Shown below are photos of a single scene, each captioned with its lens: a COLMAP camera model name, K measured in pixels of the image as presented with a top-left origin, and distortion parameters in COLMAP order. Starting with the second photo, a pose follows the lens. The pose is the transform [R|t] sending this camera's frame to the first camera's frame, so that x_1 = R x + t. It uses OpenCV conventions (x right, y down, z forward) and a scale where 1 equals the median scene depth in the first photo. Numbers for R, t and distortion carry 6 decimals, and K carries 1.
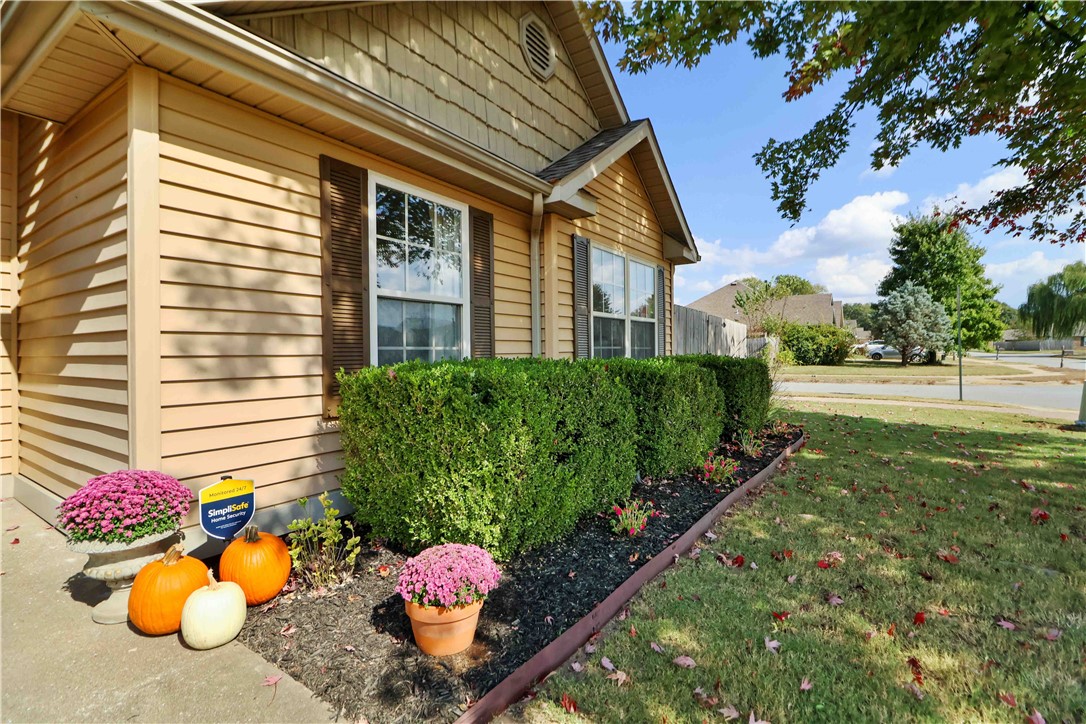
lens RADIAL K [[499.6, 0, 560.7], [0, 499.6, 352.8], [0, 0, 1]] dist [-0.001433, -0.011771]
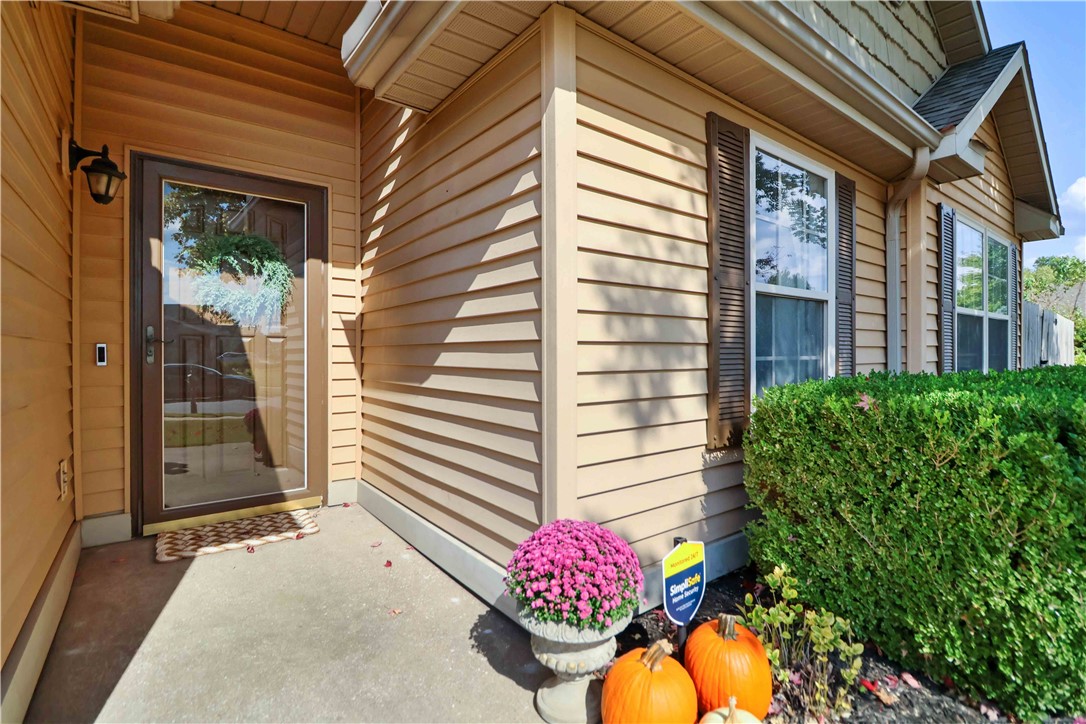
lens RADIAL K [[514.5, 0, 570.4], [0, 514.5, 357.8], [0, 0, 1]] dist [0.003107, -0.016944]
pose [[0.945725, 0.009615, -0.324824, -0.320716], [-0.006320, 0.999917, 0.011196, -0.015489], [0.324905, -0.008536, 0.945708, 0.124196]]
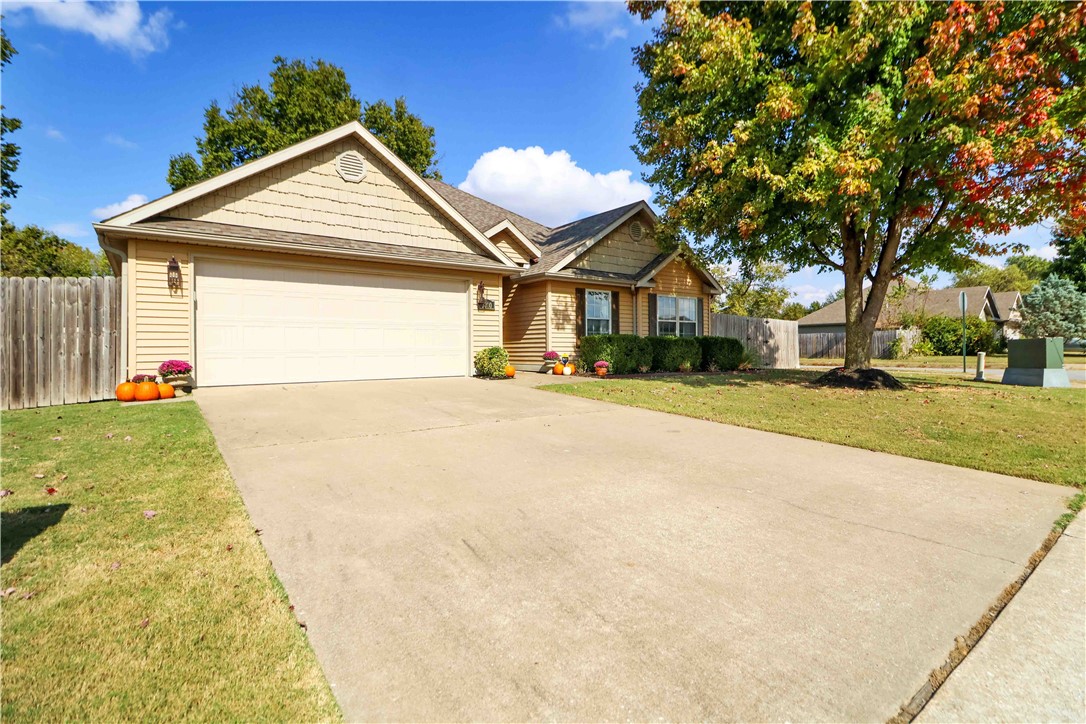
lens RADIAL K [[502.8, 0, 548.7], [0, 502.8, 353.7], [0, 0, 1]] dist [0.002138, -0.000399]
pose [[0.933200, 0.010932, -0.359192, 0.687019], [-0.006650, 0.999891, 0.013155, 0.098703], [0.359297, -0.009888, 0.933171, -2.476470]]
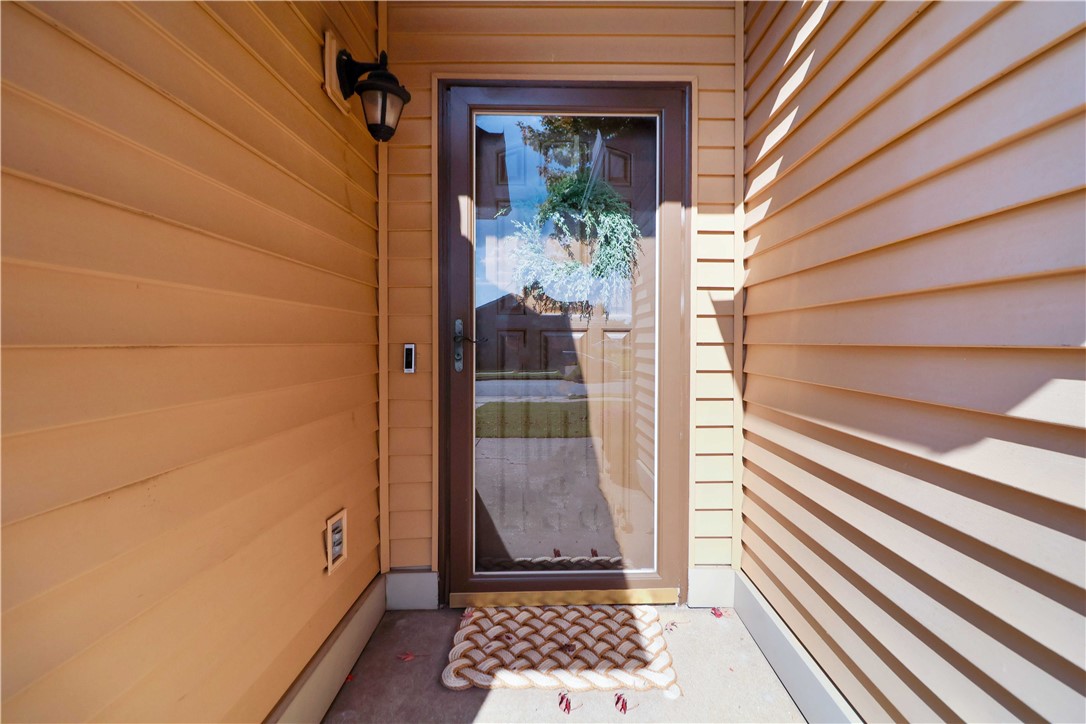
lens RADIAL K [[502.8, 0, 548.7], [0, 502.8, 353.7], [0, 0, 1]] dist [0.002138, -0.000399]
pose [[0.524961, 0.023819, -0.850793, -0.641193], [-0.001054, 0.999626, 0.027335, -0.027647], [0.851126, -0.013453, 0.524790, 0.431637]]
